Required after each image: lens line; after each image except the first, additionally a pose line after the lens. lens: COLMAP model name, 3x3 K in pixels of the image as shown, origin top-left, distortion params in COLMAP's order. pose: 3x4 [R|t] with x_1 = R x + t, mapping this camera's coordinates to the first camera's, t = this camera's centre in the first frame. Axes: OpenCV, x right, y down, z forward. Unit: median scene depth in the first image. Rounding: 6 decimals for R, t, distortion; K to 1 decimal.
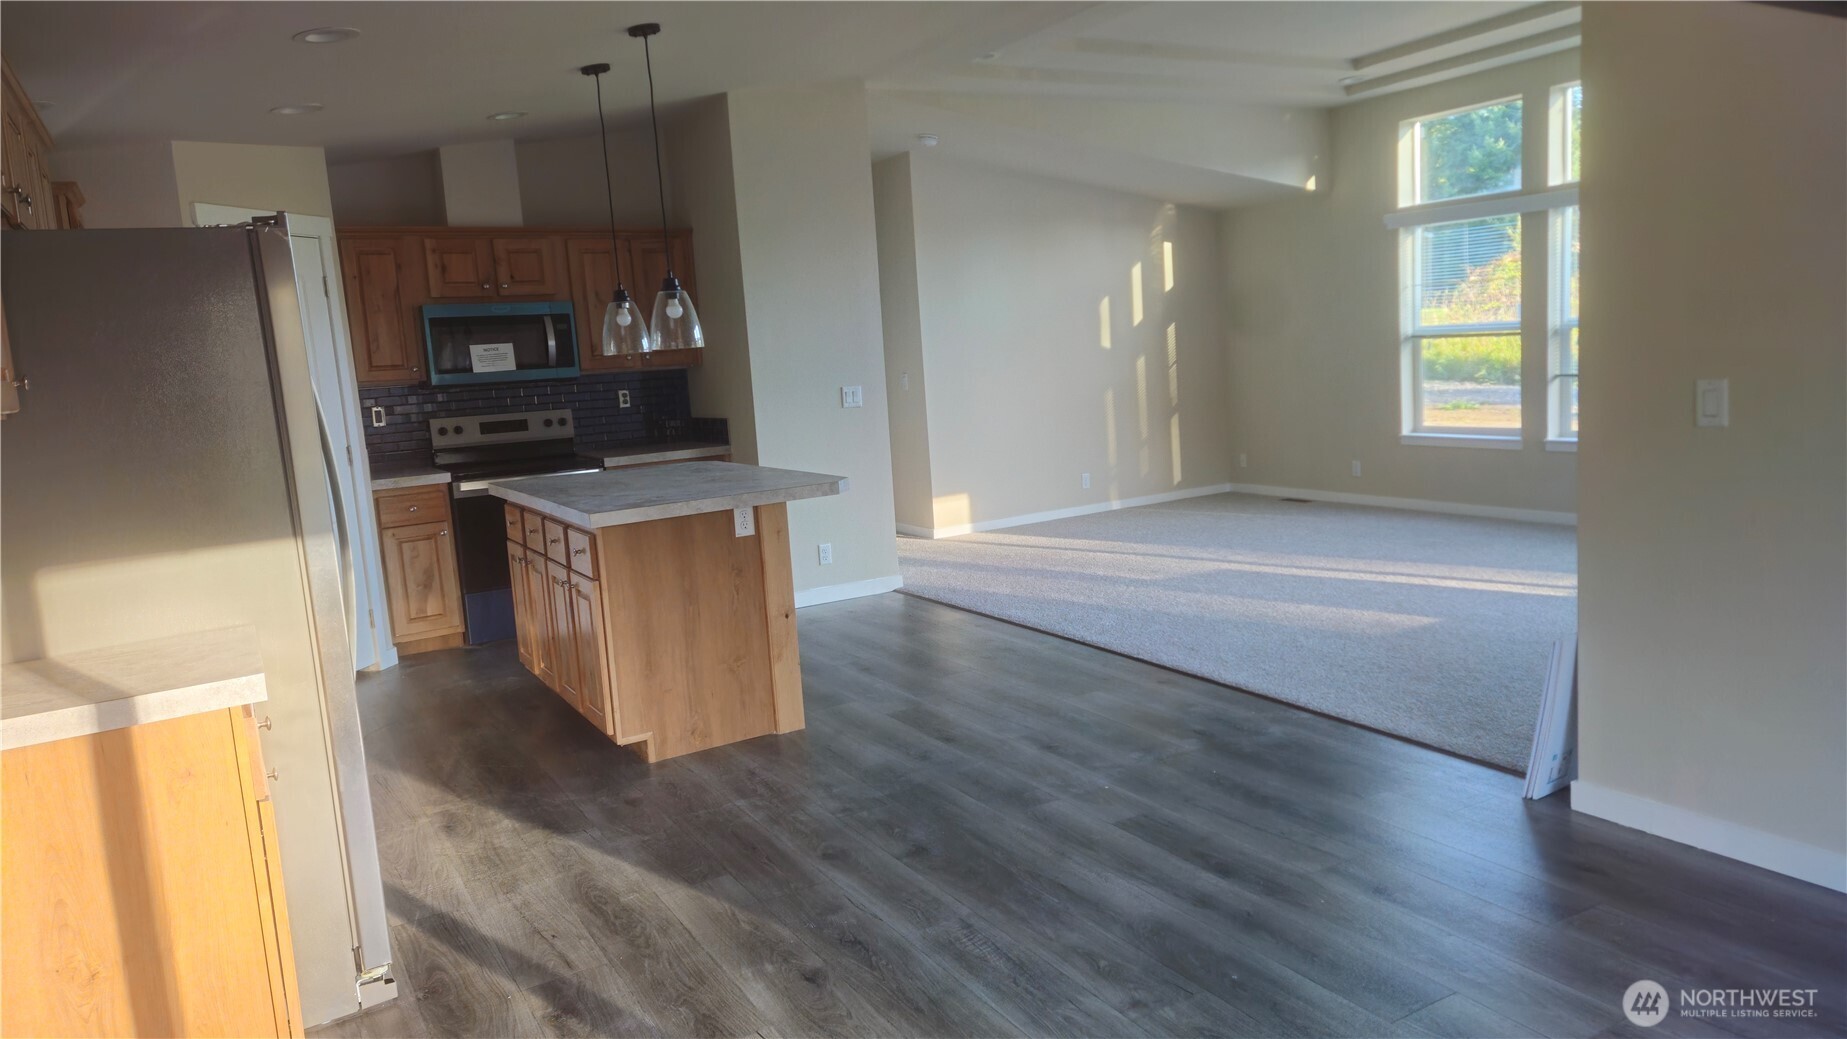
lens RADIAL K [[1208.5, 0, 923.5], [0, 1208.5, 519.5], [0, 0, 1]] dist [0.039092, -0.000722]
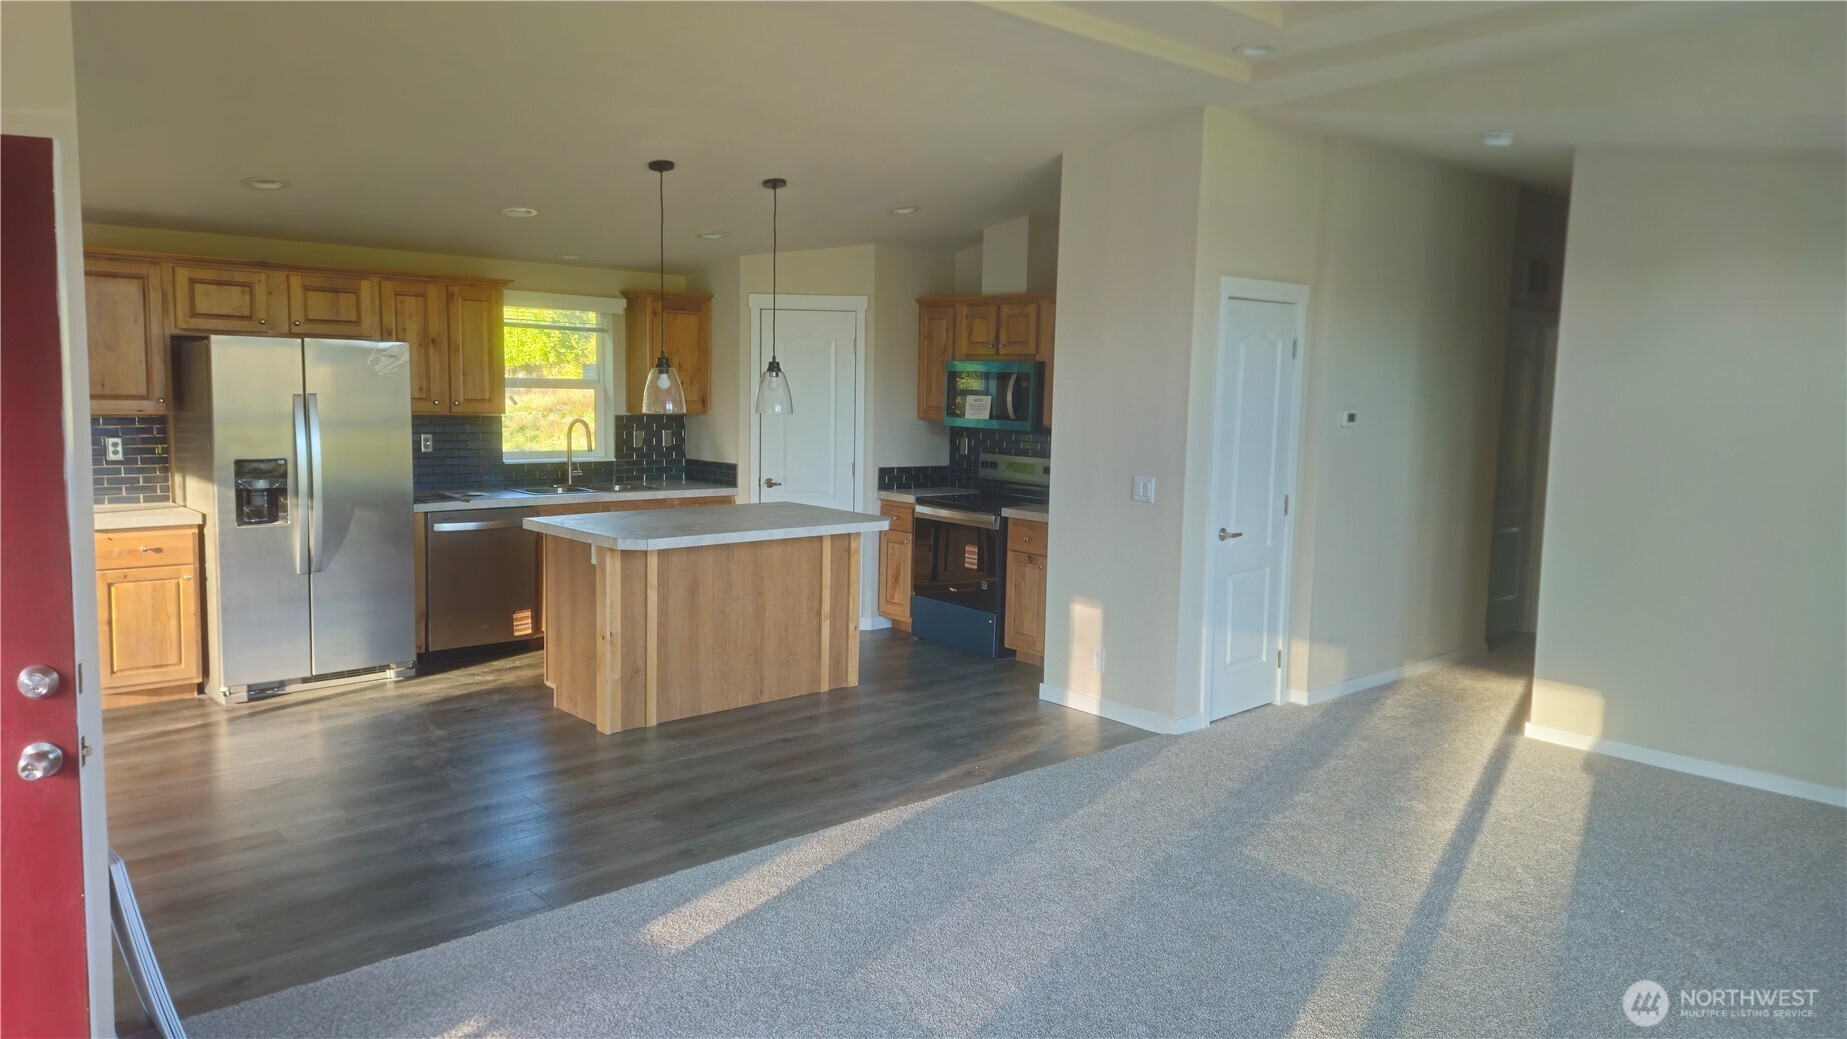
lens RADIAL K [[1208.5, 0, 923.5], [0, 1208.5, 519.5], [0, 0, 1]] dist [0.039092, -0.000722]
pose [[0.207593, 0.180272, -0.961461, 1.084582], [-0.175724, 0.973756, 0.144636, -0.264582], [0.962303, 0.138926, 0.233823, 0.993399]]
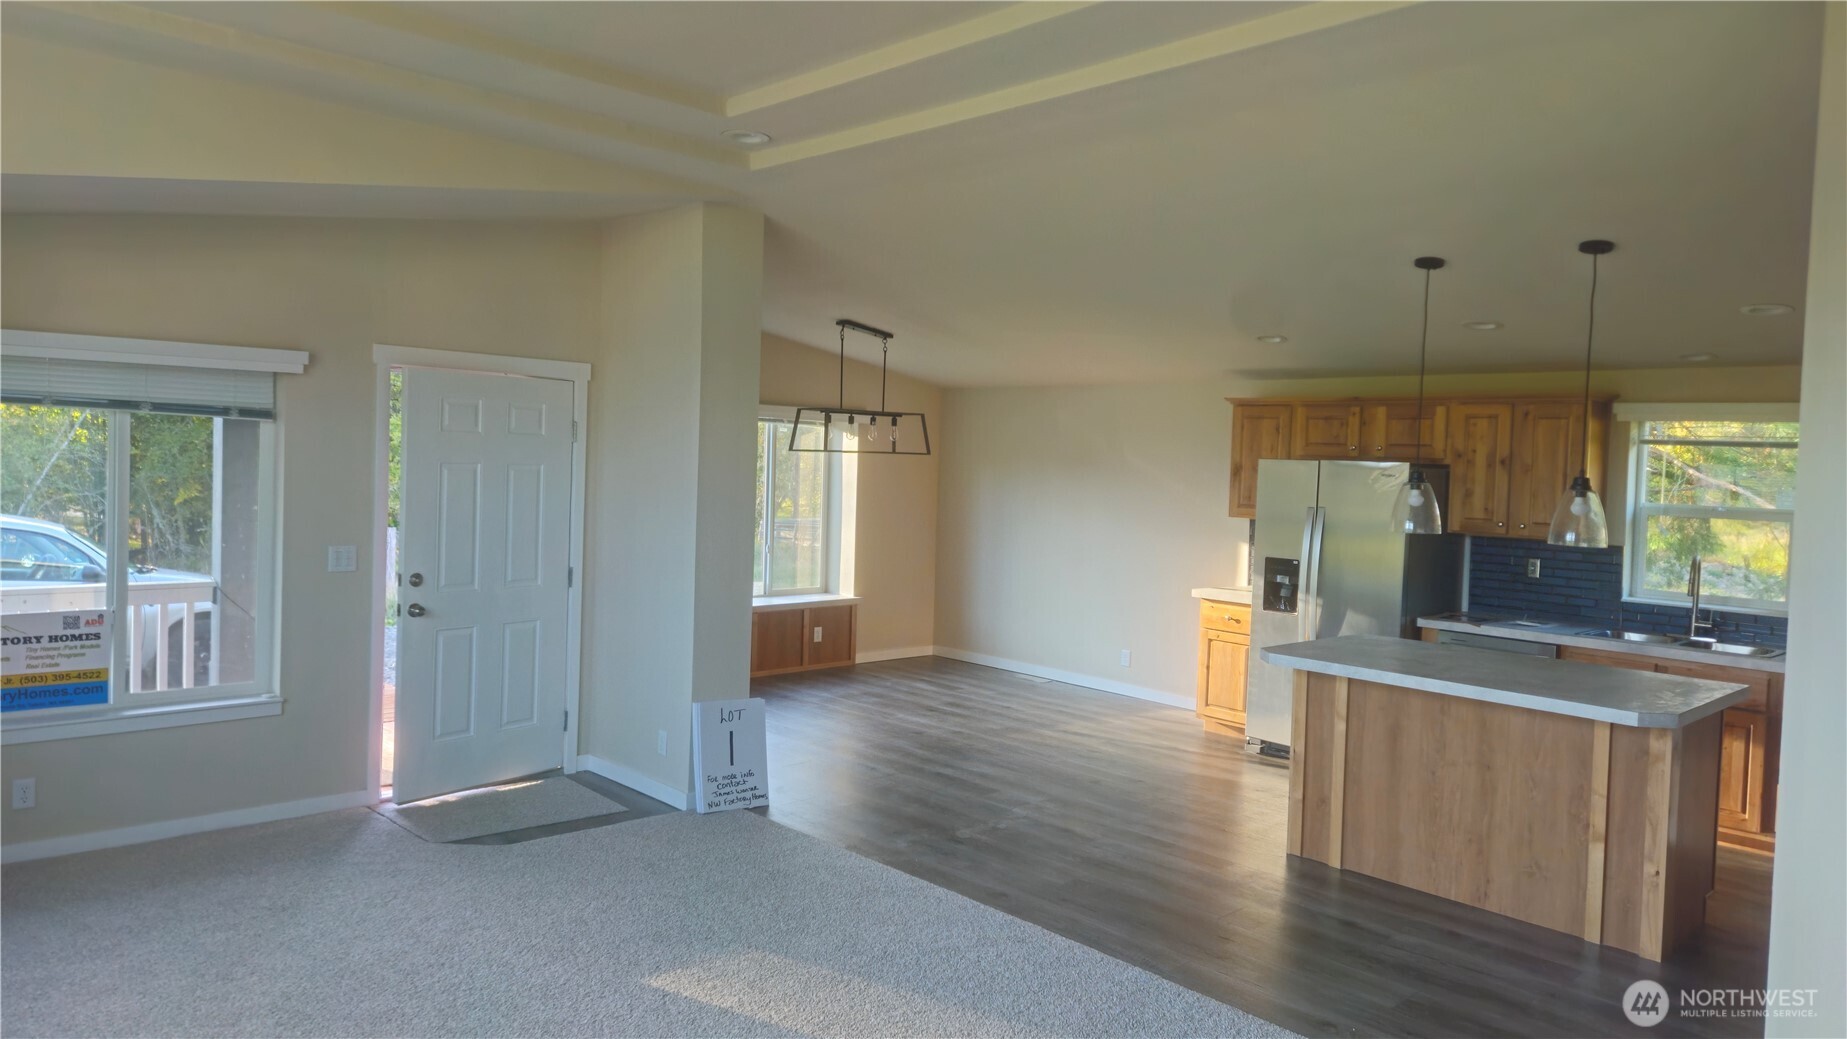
lens RADIAL K [[1208.5, 0, 923.5], [0, 1208.5, 519.5], [0, 0, 1]] dist [0.039092, -0.000722]
pose [[-0.972630, 0.042125, -0.228509, 0.502261], [-0.006151, 0.978416, 0.206552, -0.387510], [0.232278, 0.202305, -0.951378, 1.982044]]
